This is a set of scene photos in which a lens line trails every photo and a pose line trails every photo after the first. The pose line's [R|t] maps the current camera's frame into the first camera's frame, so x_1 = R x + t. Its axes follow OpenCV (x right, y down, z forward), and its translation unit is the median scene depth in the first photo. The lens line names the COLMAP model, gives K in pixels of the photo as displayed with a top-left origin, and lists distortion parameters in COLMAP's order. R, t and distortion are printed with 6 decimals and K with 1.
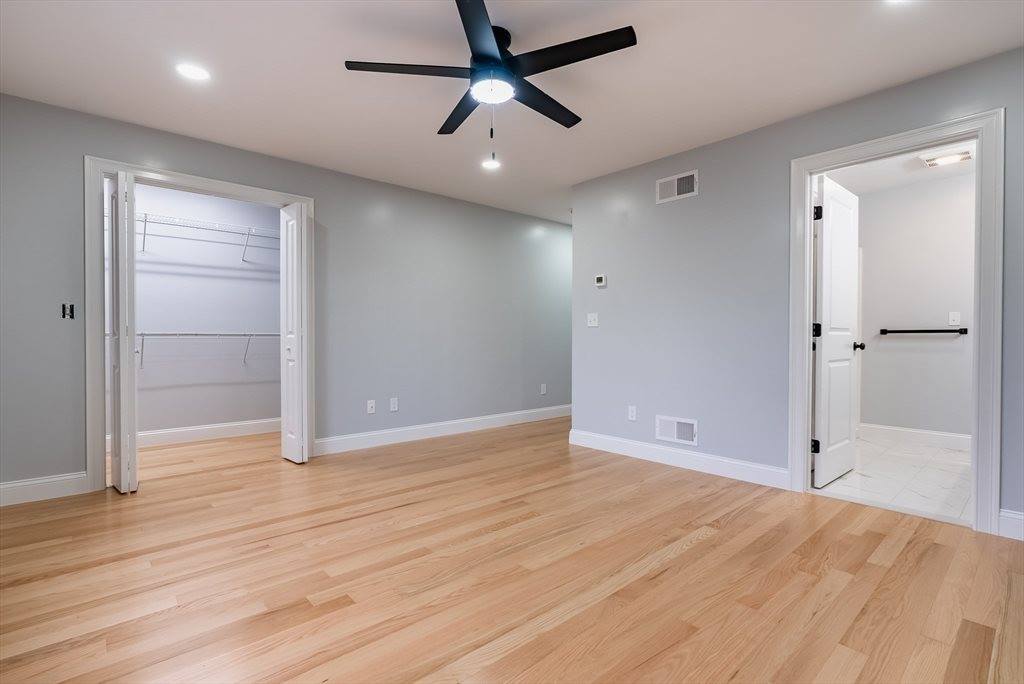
lens RADIAL K [[484.7, 0, 501.5], [0, 484.7, 339.0], [0, 0, 1]] dist [-0.003547, -0.000582]
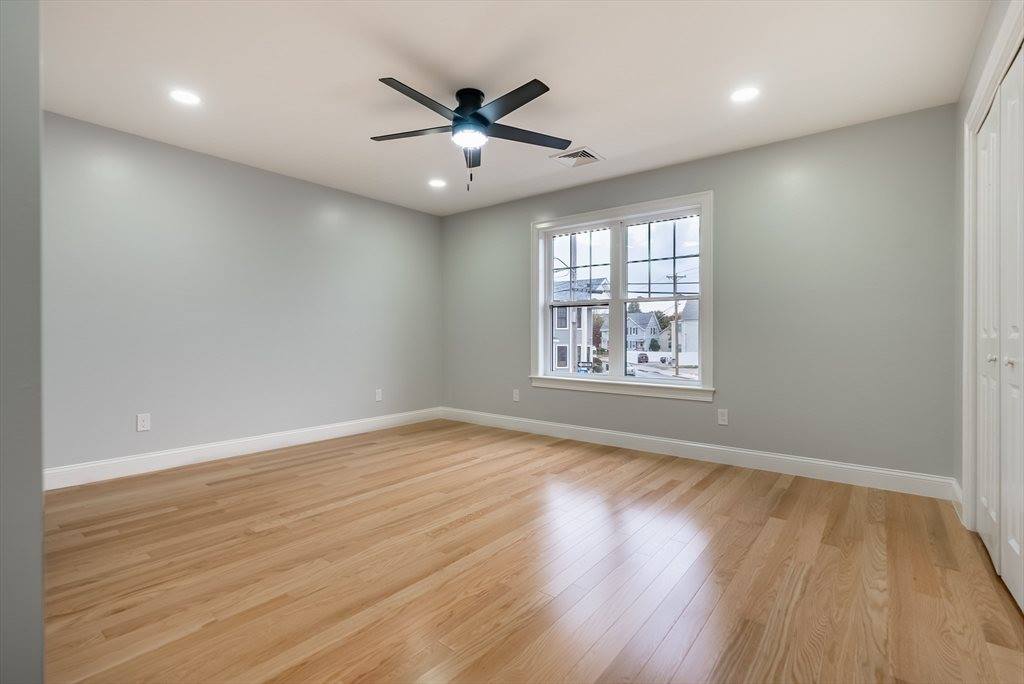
lens RADIAL K [[484.7, 0, 501.5], [0, 484.7, 339.0], [0, 0, 1]] dist [-0.003547, -0.000582]
pose [[-0.986430, -0.001616, -0.164177, 0.098896], [-0.004012, 0.999890, 0.014259, -0.019173], [0.164136, 0.014724, -0.986328, 2.123492]]
